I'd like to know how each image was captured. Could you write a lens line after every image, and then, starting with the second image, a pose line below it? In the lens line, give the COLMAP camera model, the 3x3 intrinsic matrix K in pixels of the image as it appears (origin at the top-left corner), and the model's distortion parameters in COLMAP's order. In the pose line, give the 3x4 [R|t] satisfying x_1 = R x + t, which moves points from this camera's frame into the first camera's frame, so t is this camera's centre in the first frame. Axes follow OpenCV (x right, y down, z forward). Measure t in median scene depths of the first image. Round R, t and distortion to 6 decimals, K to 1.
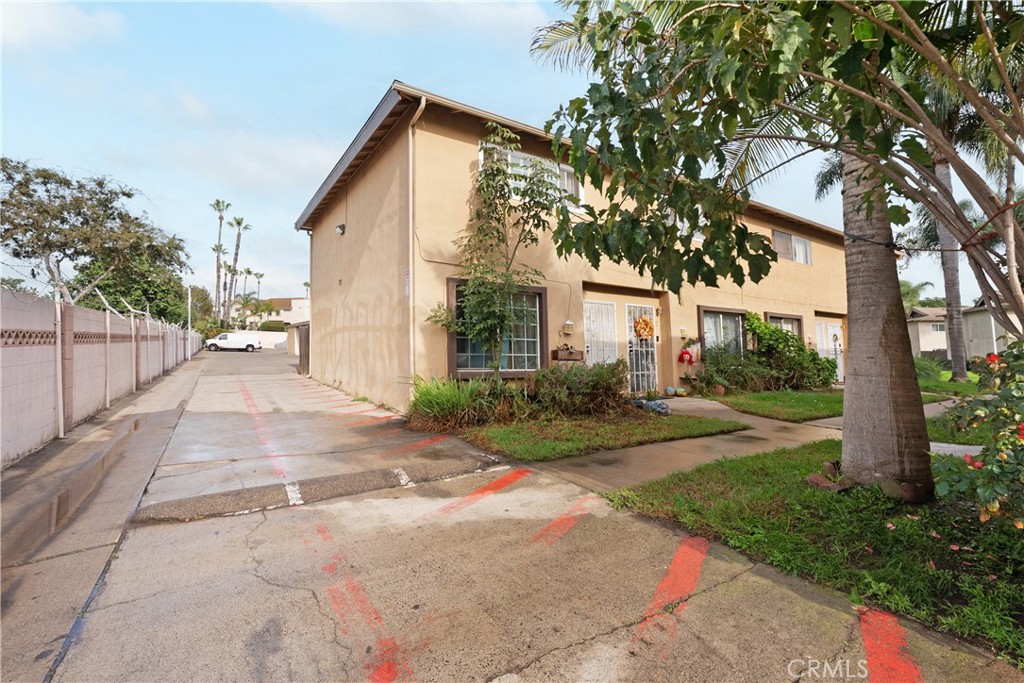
lens RADIAL K [[483.2, 0, 512.0], [0, 483.2, 341.5], [0, 0, 1]] dist [0.000610, -0.000017]
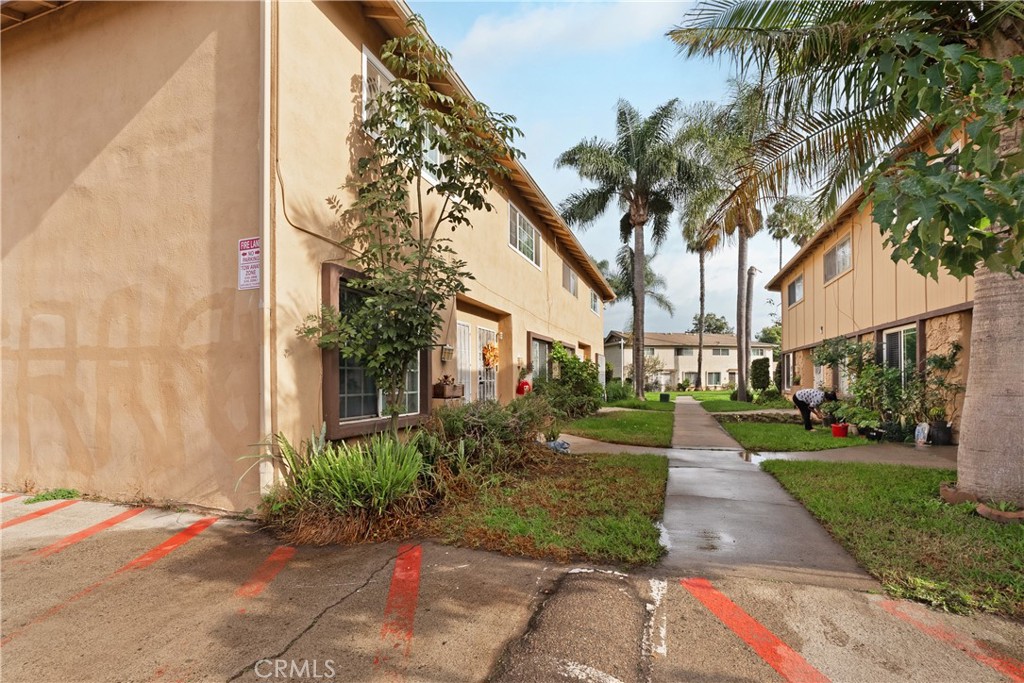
lens RADIAL K [[493.7, 0, 509.6], [0, 493.7, 381.5], [0, 0, 1]] dist [-0.014541, -0.000182]
pose [[0.786748, -0.028044, 0.616637, -0.244784], [0.018706, 0.999592, 0.021594, -0.000230], [-0.616991, -0.005454, 0.786951, 0.306930]]
